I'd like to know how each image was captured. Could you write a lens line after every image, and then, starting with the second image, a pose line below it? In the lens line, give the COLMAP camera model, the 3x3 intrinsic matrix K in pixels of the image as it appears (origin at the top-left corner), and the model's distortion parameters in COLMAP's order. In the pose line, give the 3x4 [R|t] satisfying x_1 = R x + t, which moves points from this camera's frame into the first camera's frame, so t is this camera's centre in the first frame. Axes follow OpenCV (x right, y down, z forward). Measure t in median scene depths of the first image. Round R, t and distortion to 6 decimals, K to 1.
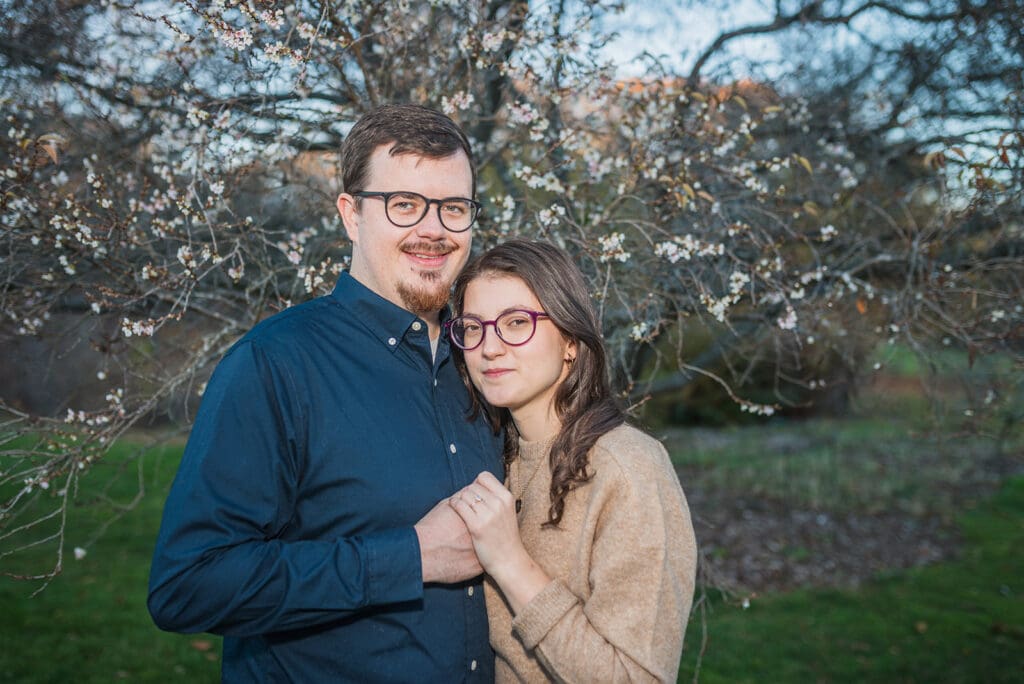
lens RADIAL K [[976.1, 0, 512.0], [0, 976.1, 342.0], [0, 0, 1]] dist [0.008284, -0.008028]
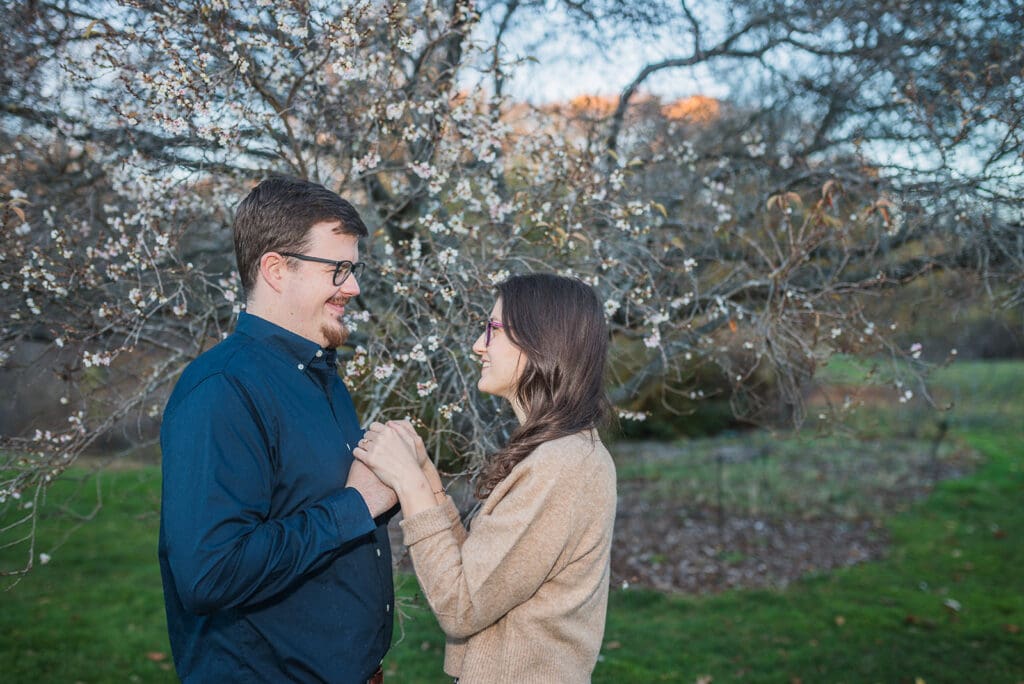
lens RADIAL K [[1010.4, 0, 512.0], [0, 1010.4, 342.0], [0, 0, 1]] dist [0.008695, 0.020190]
pose [[0.999314, -0.020960, 0.030517, 0.070919], [0.021500, 0.999616, -0.017464, -0.002243], [-0.030139, 0.018108, 0.999382, -0.205004]]
